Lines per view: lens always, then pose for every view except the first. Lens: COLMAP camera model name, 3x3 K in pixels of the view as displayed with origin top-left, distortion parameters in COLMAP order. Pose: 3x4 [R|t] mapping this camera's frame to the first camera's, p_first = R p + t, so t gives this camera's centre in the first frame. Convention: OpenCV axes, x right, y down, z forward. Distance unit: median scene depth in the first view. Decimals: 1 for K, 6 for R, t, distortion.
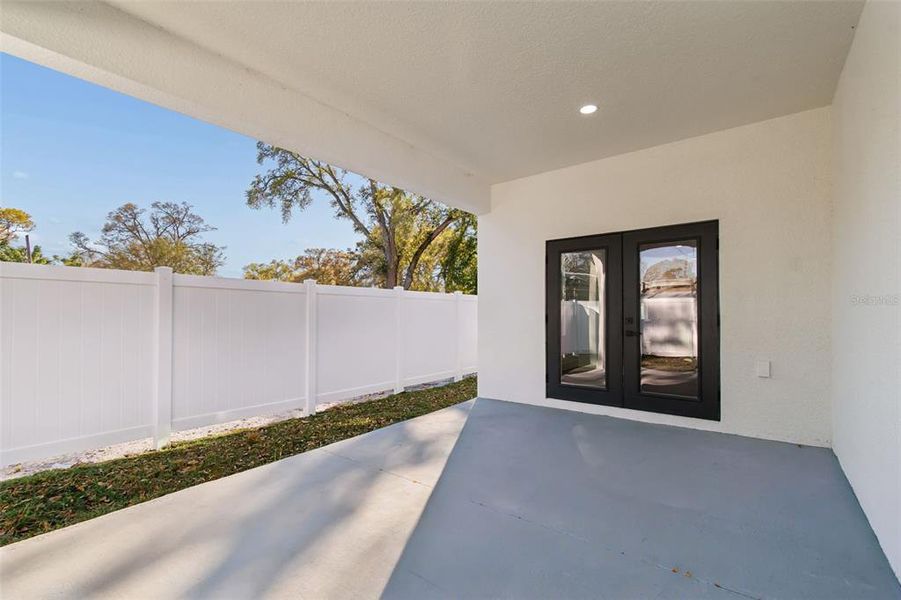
lens RADIAL K [[398.6, 0, 443.2], [0, 398.6, 298.4], [0, 0, 1]] dist [-0.001117, -0.000156]
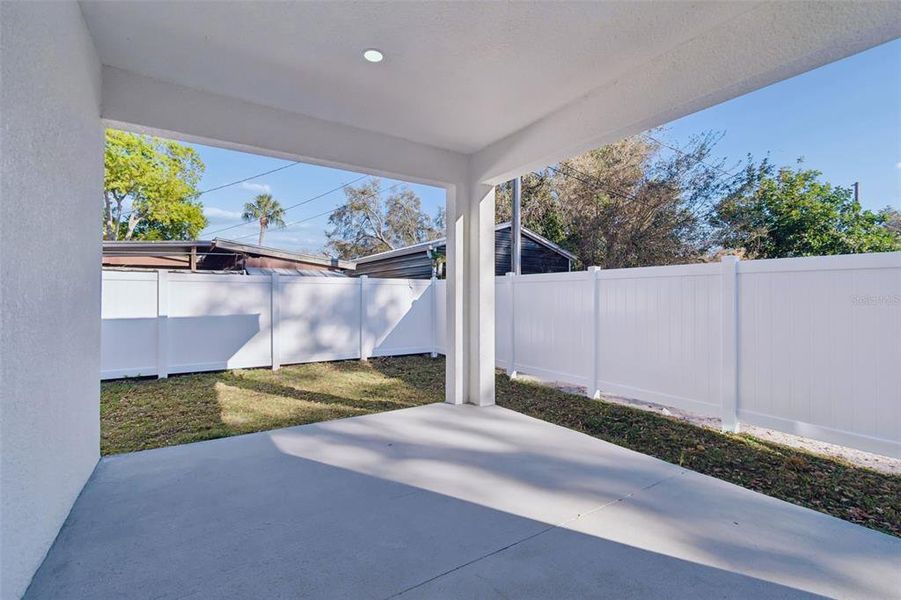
lens RADIAL K [[398.6, 0, 443.2], [0, 398.6, 298.4], [0, 0, 1]] dist [-0.001117, -0.000156]
pose [[-0.324989, -0.011255, -0.945651, 0.608068], [0.024054, 0.999507, -0.020162, 0.036029], [0.945412, -0.029299, -0.324558, 0.770818]]
